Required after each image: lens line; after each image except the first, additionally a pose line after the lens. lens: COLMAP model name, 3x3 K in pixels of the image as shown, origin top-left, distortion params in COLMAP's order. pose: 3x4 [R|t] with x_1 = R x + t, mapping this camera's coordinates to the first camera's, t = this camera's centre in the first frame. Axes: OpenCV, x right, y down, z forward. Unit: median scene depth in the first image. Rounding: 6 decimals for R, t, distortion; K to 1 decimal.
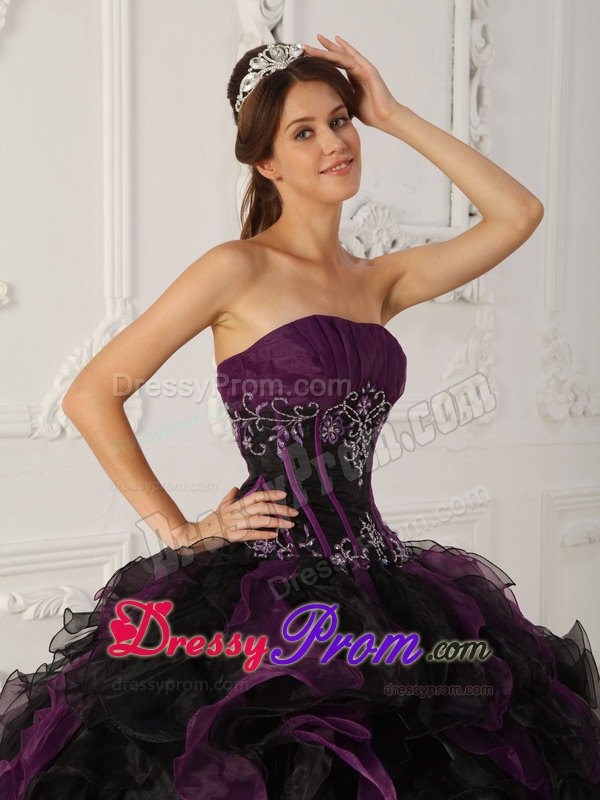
lens RADIAL K [[1617.1, 0, 275.7], [0, 1617.1, 429.7], [0, 0, 1]] dist [0.368671, 0.000000]
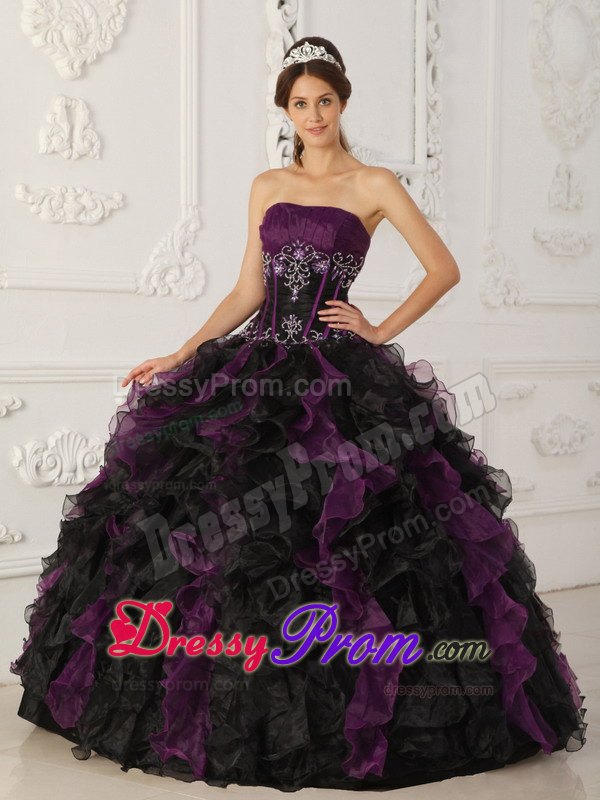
lens RADIAL K [[1555.8, 0, 306.1], [0, 1555.8, 381.5], [0, 0, 1]] dist [0.364671, 0.000000]
pose [[0.999948, -0.000682, 0.010175, -0.001810], [0.000722, 0.999992, -0.003900, 0.071716], [-0.010172, 0.003907, 0.999941, -0.375814]]
